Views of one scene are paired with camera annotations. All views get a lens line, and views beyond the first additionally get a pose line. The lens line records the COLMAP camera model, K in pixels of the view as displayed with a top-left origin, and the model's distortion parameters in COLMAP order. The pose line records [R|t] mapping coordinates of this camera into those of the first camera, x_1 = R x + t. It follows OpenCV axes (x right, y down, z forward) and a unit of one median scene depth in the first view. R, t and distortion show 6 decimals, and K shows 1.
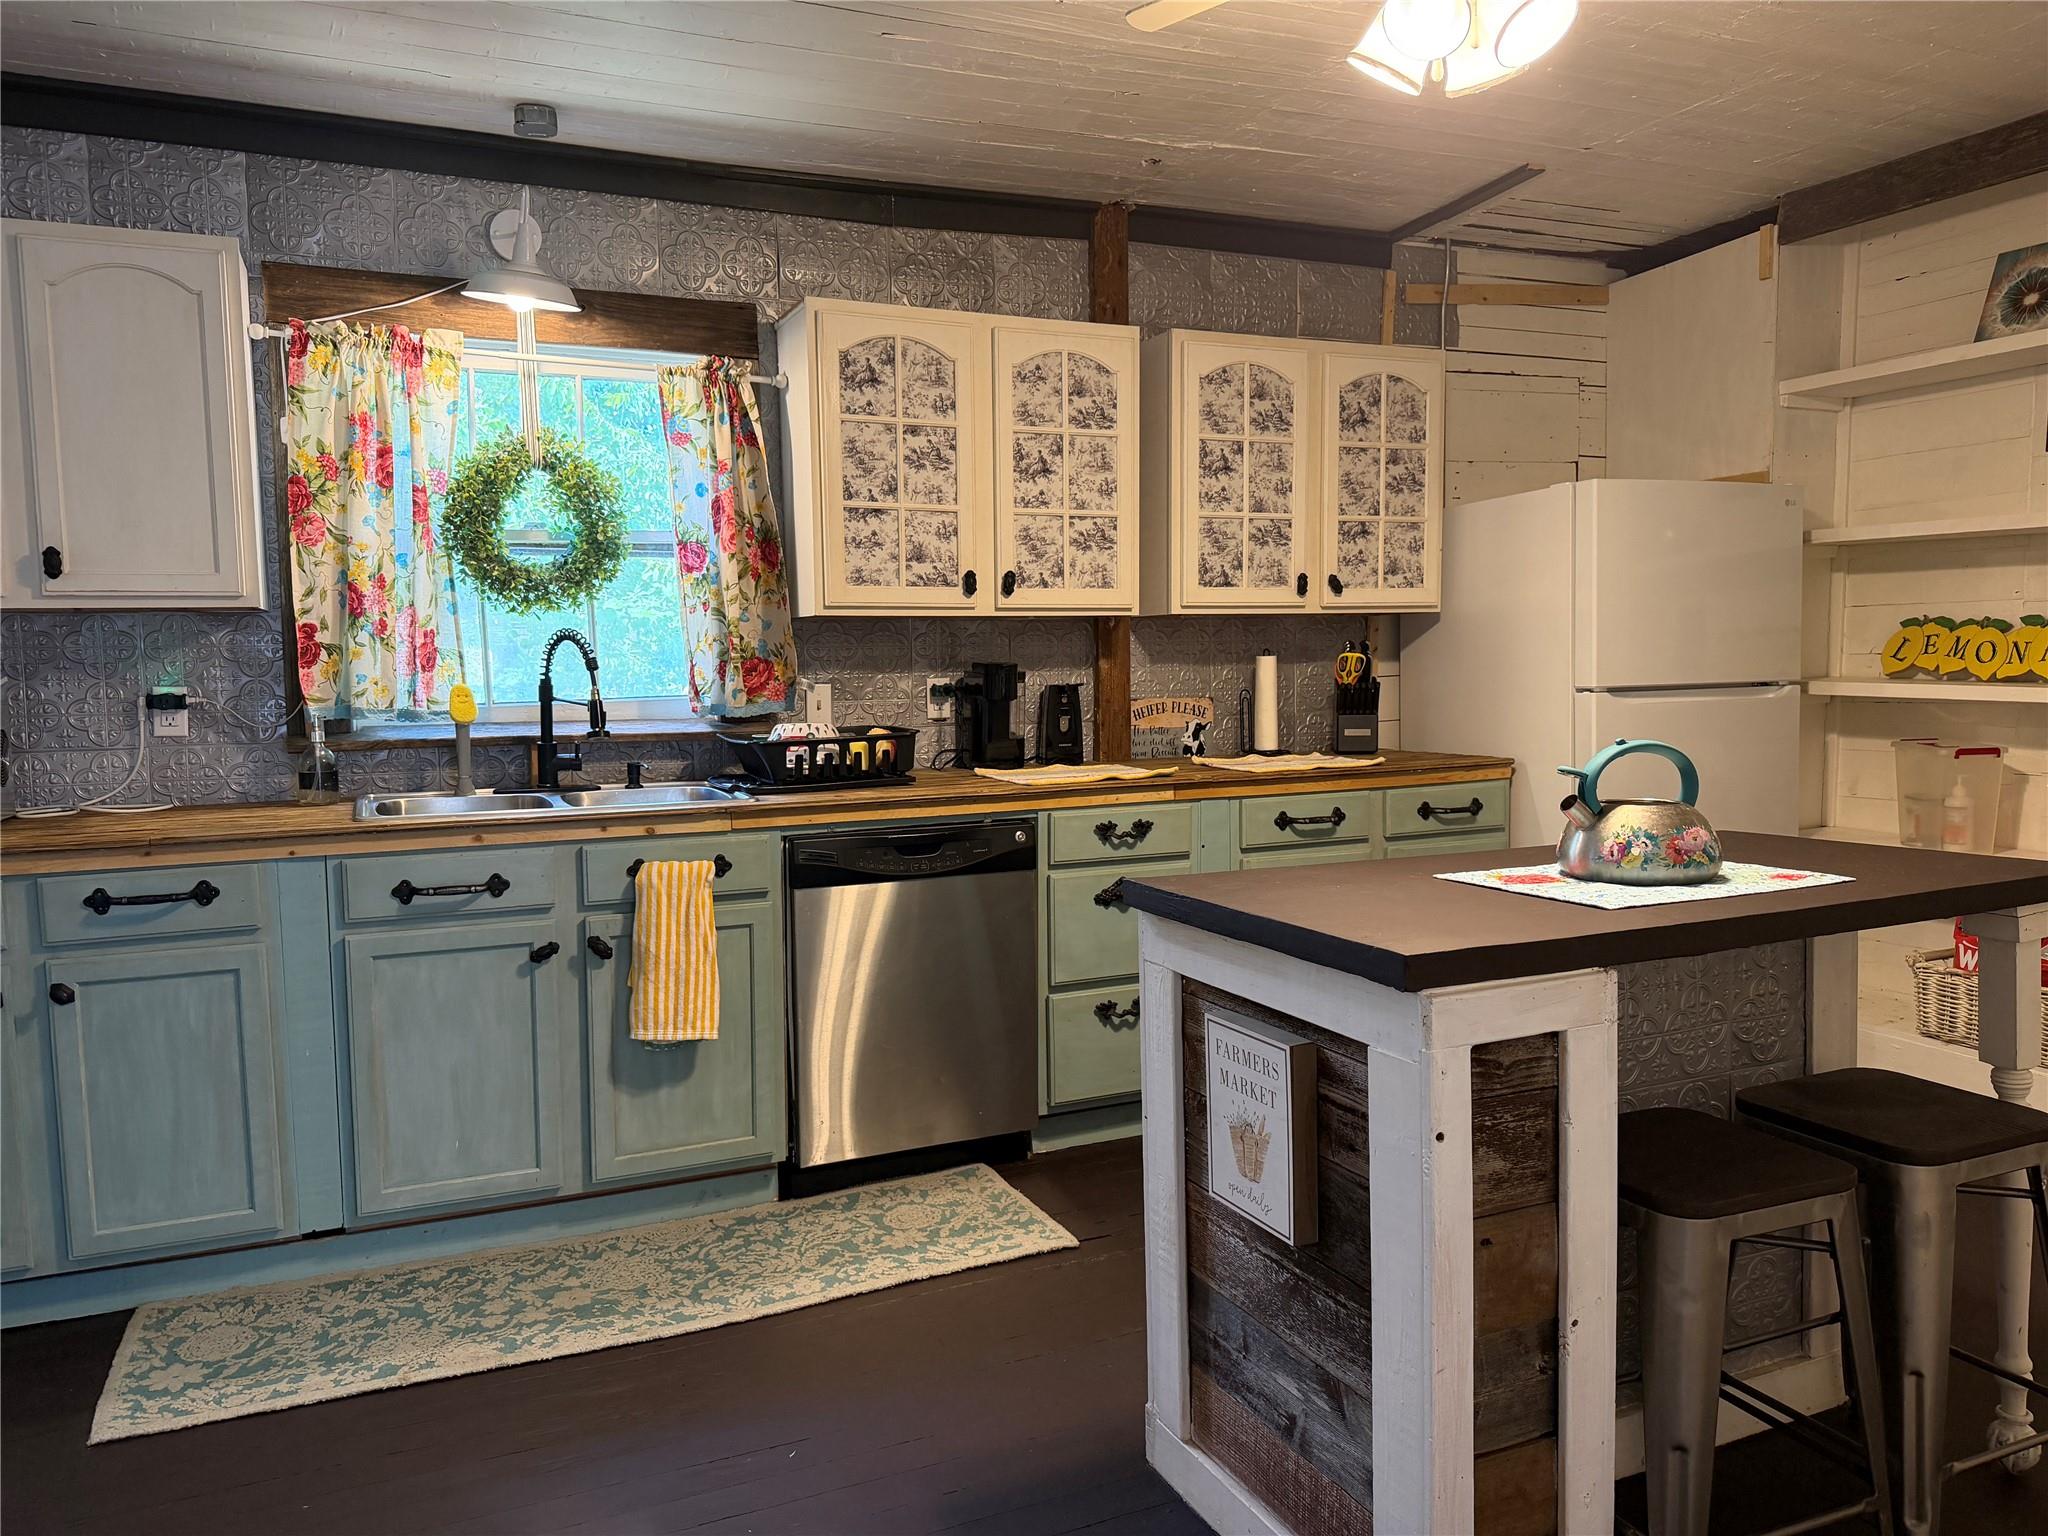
lens RADIAL K [[1431.3, 0, 1012.4], [0, 1431.3, 771.4], [0, 0, 1]] dist [0.019585, -0.041204]
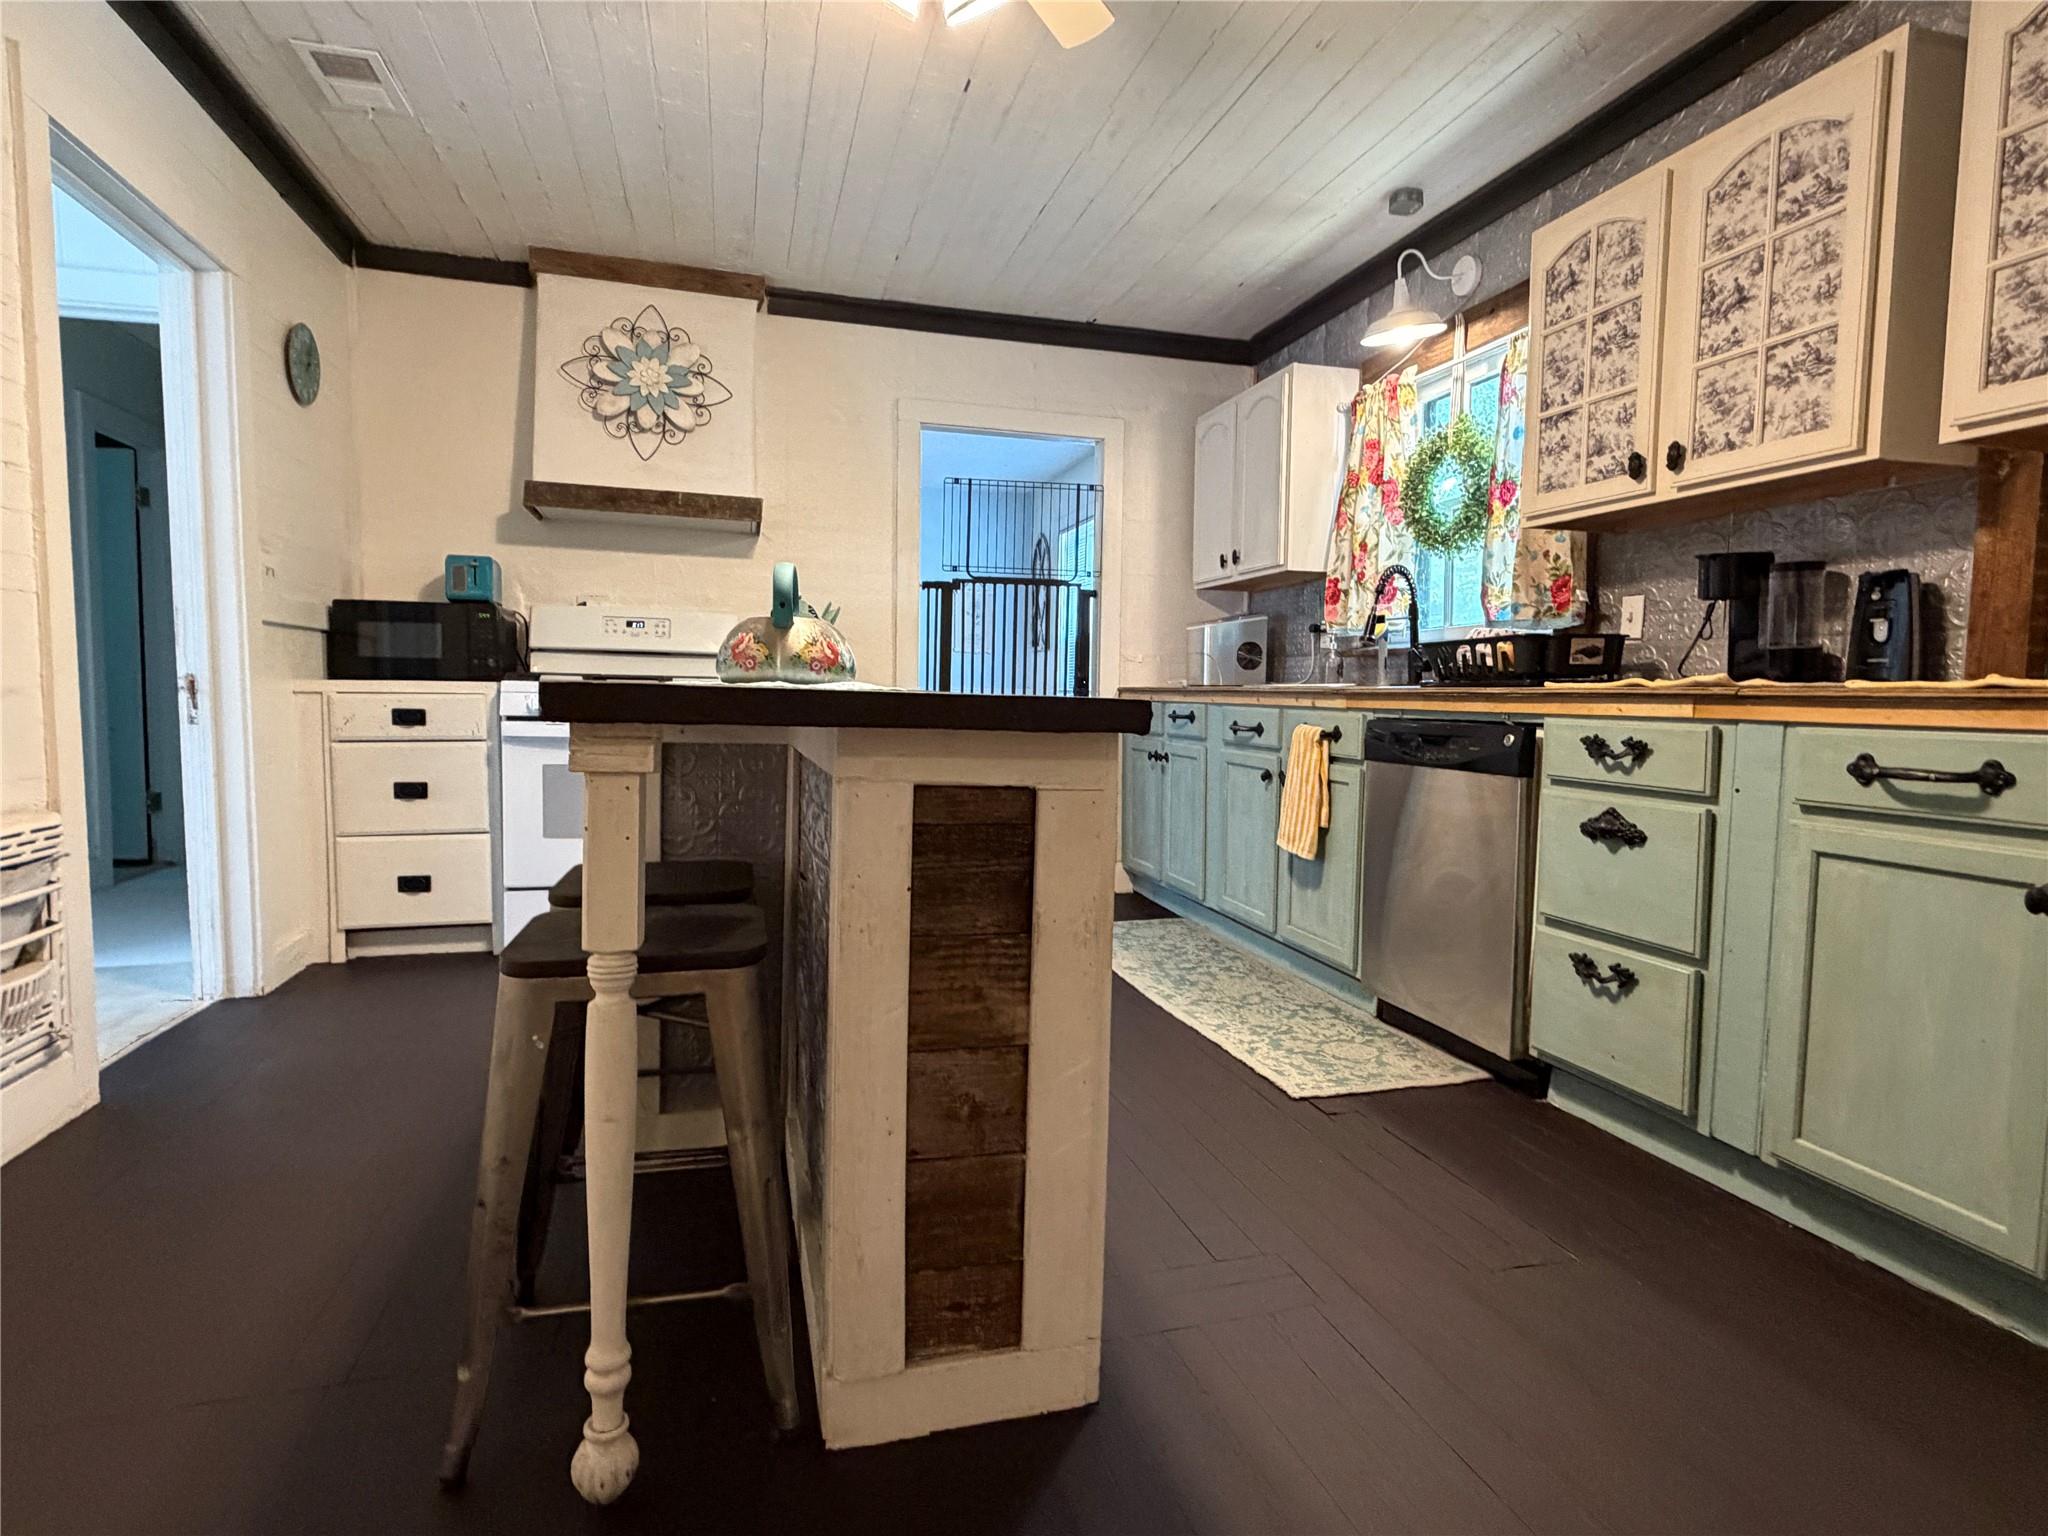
lens RADIAL K [[1076.4, 0, 1020.4], [0, 1076.4, 767.4], [0, 0, 1]] dist [-0.020441, -0.001953]
pose [[-0.173781, 0.082664, -0.981309, 0.722410], [-0.082362, 0.991760, 0.098130, 0.020459], [0.981334, 0.097876, -0.165540, 0.775615]]
